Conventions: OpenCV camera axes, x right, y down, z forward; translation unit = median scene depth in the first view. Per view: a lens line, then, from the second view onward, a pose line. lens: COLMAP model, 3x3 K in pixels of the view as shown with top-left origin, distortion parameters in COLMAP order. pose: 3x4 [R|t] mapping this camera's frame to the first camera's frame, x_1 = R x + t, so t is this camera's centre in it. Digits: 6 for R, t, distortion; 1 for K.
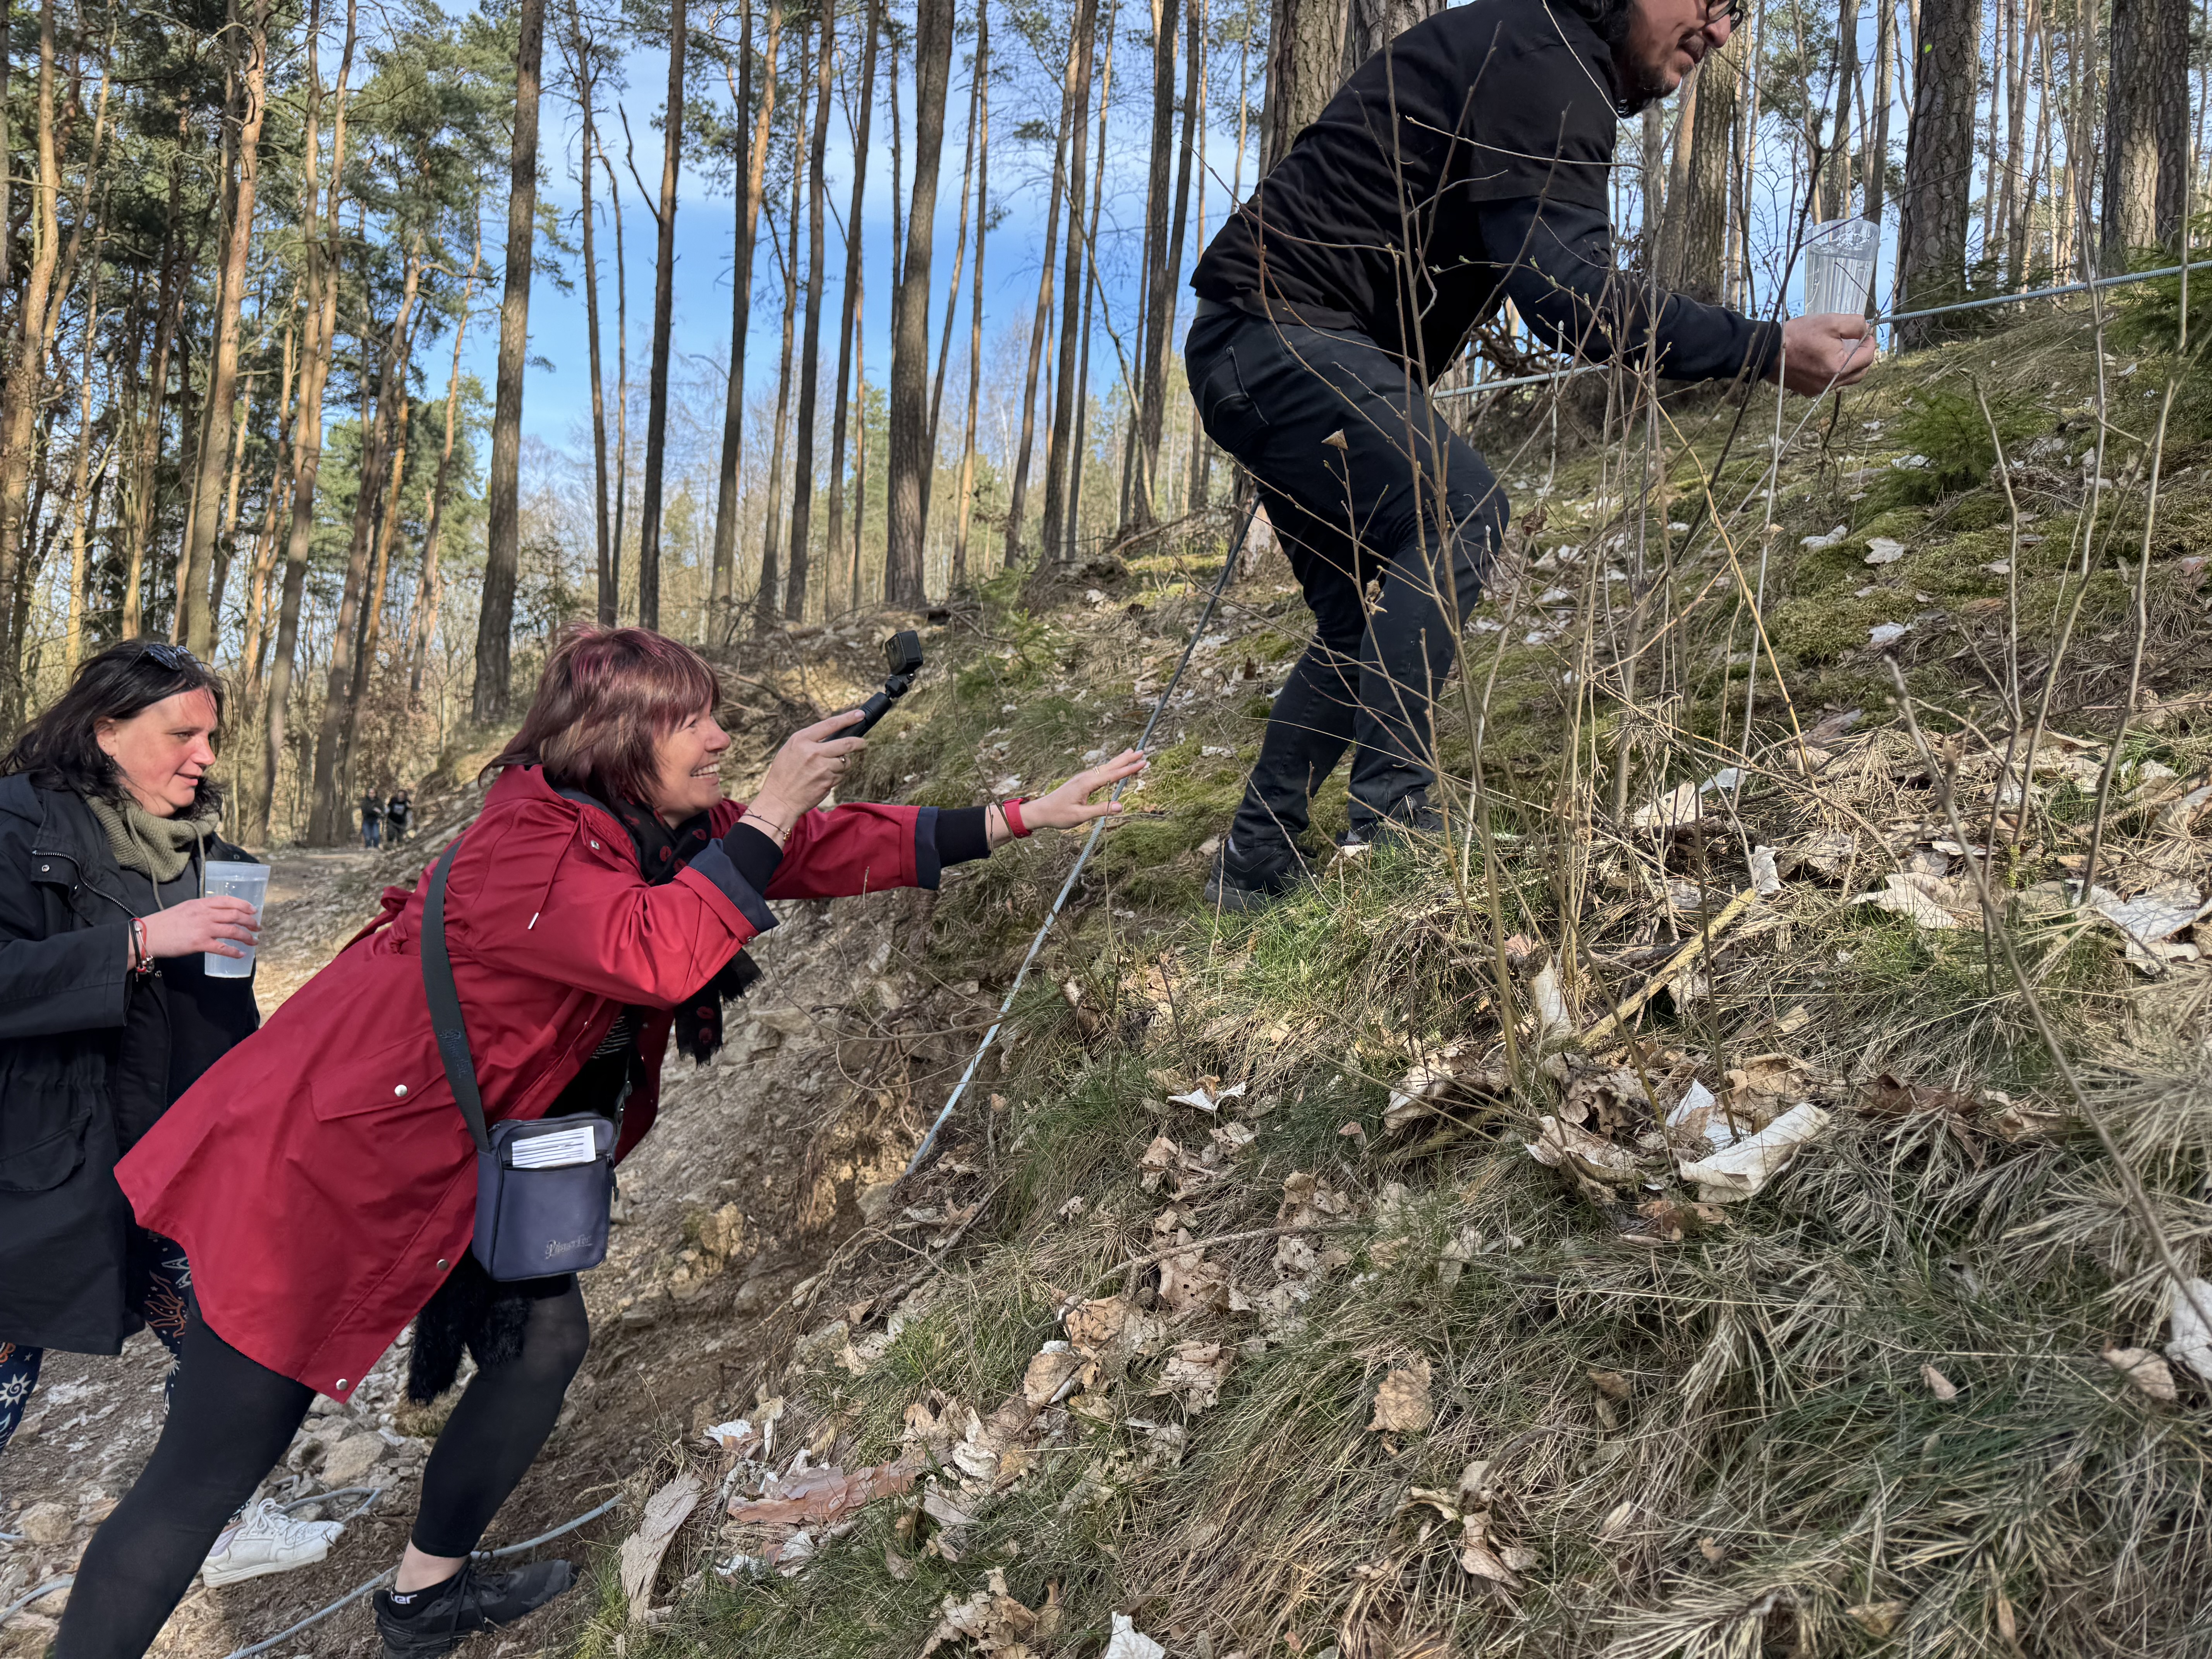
lens RADIAL K [[1590.8, 0, 1180.4], [0, 1590.8, 785.1], [0, 0, 1]] dist [0.131768, -0.220305]
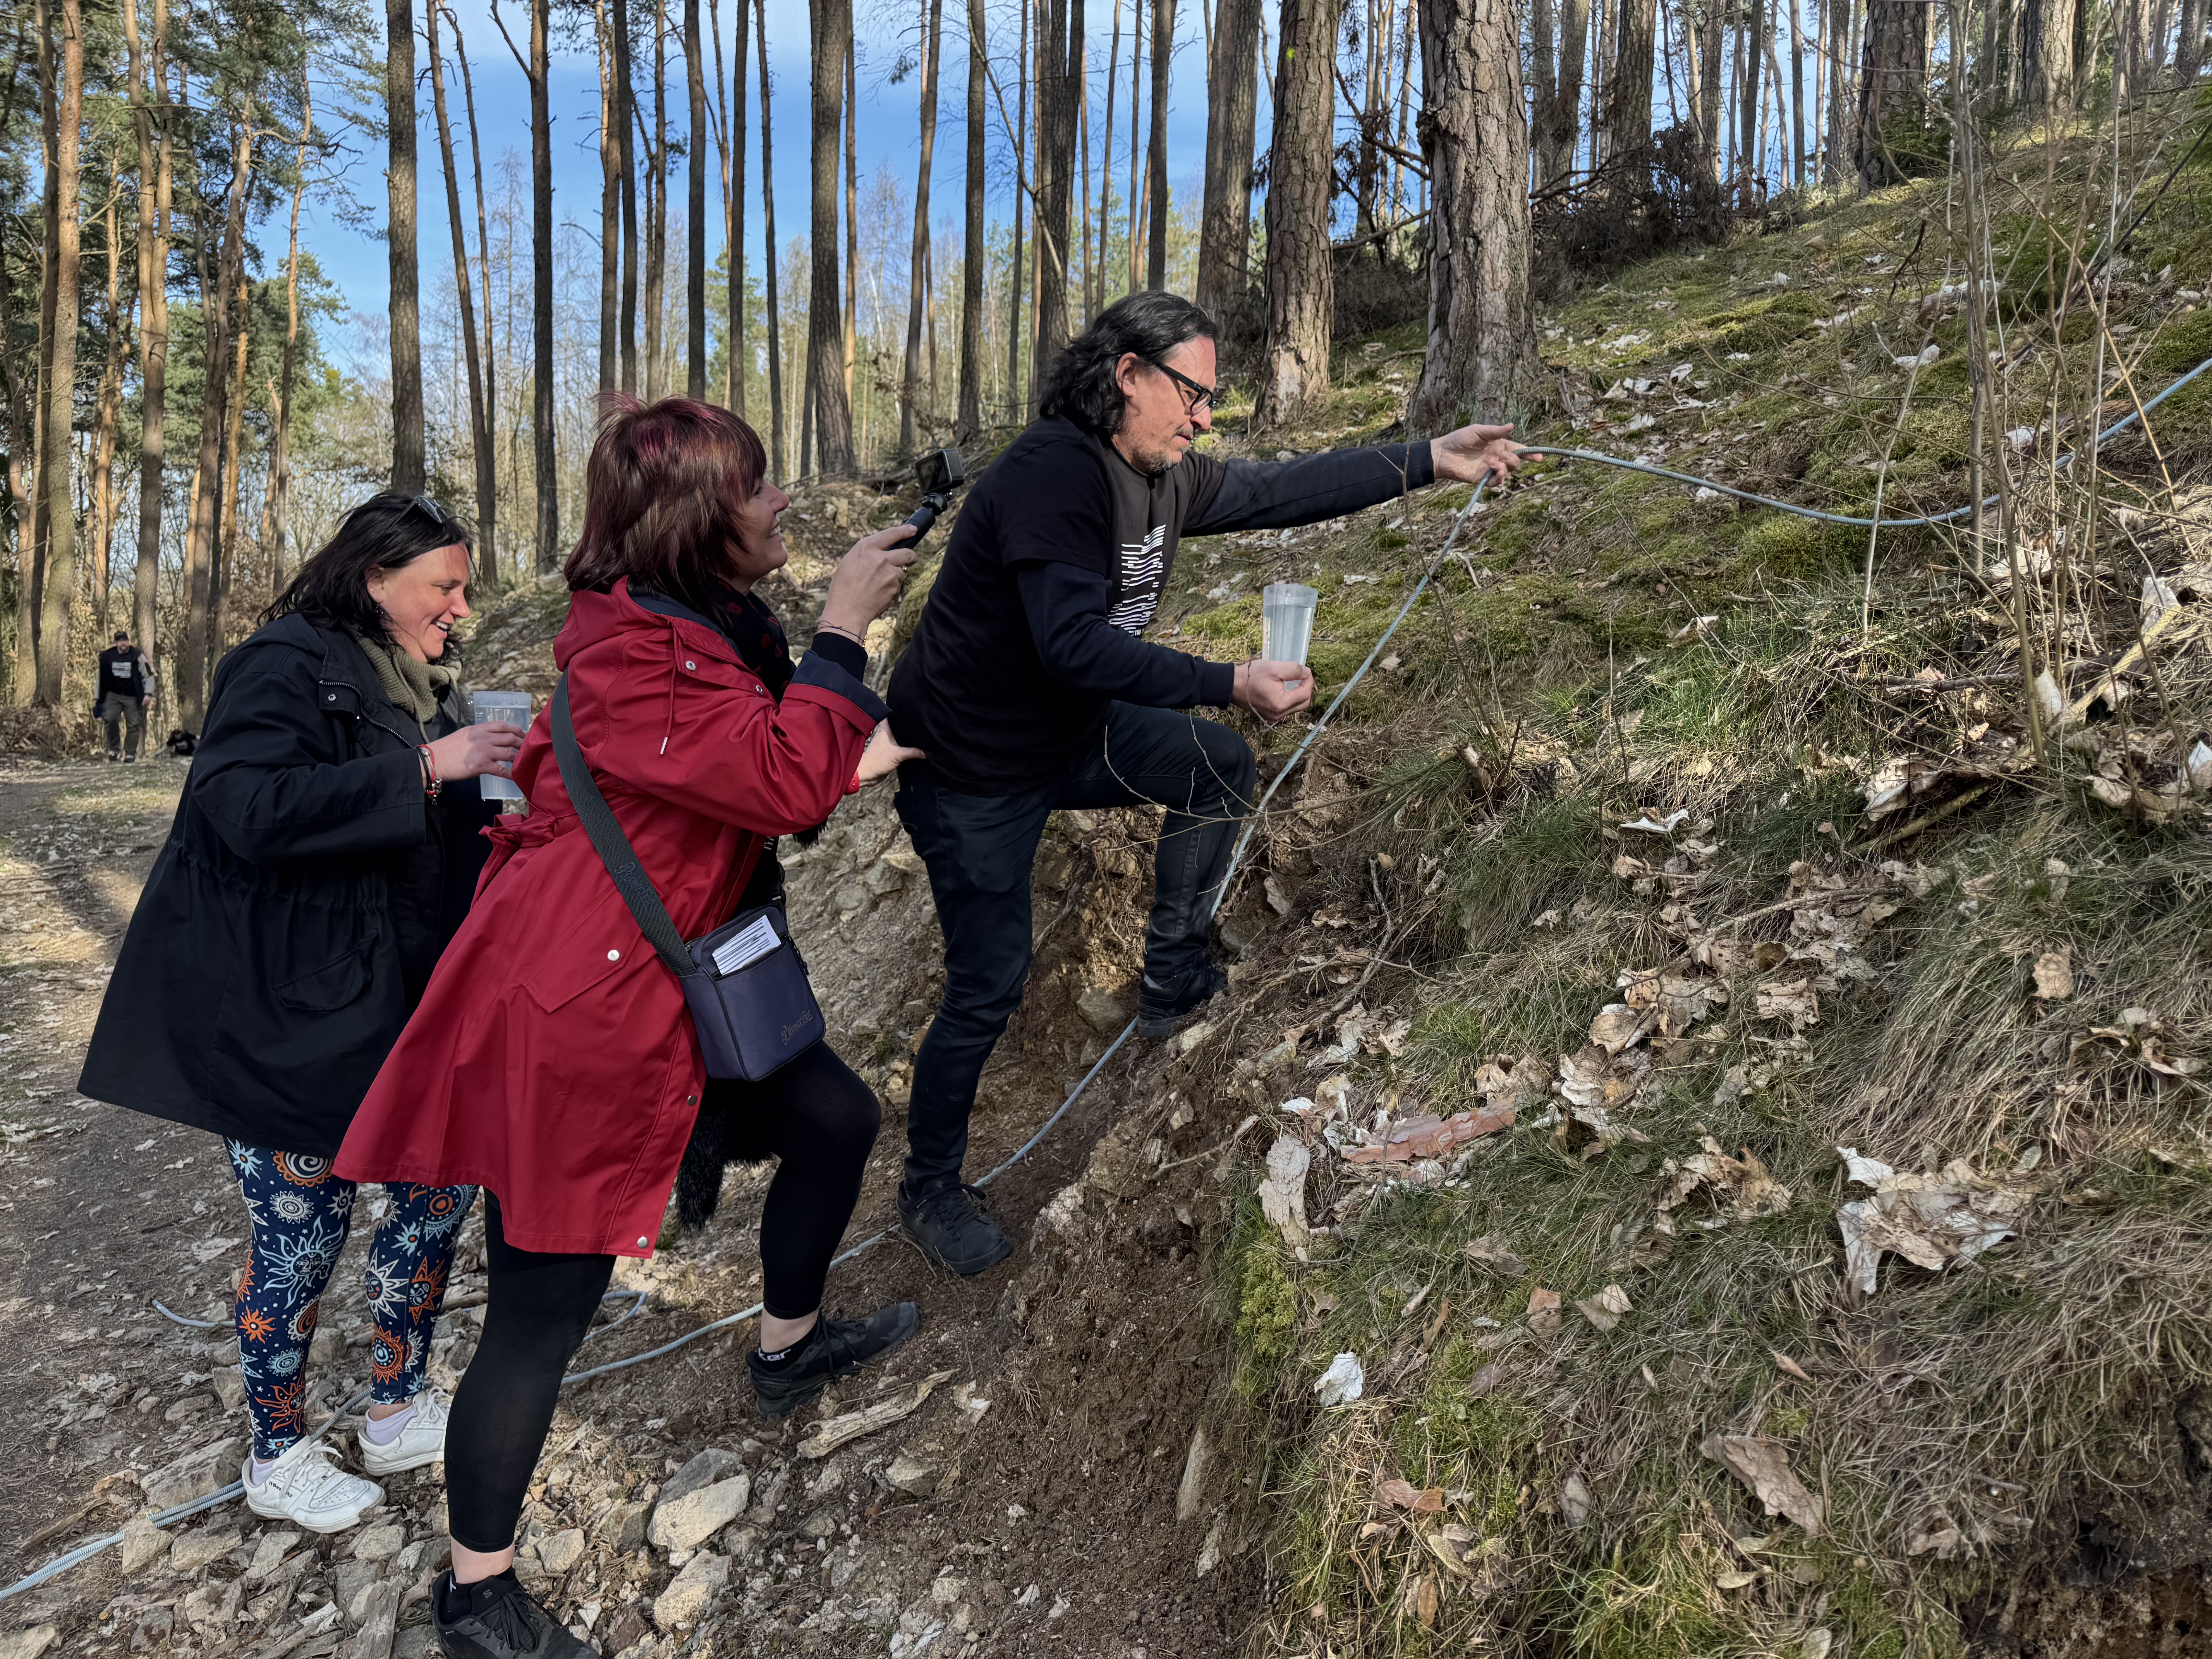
lens RADIAL K [[1638.6, 0, 1101.1], [0, 1638.6, 824.1], [0, 0, 1]] dist [0.066996, -0.092933]
pose [[0.995395, -0.049488, 0.082099, -0.101169], [0.041996, 0.995002, 0.090594, 0.014279], [-0.086172, -0.086729, 0.992498, -0.035437]]
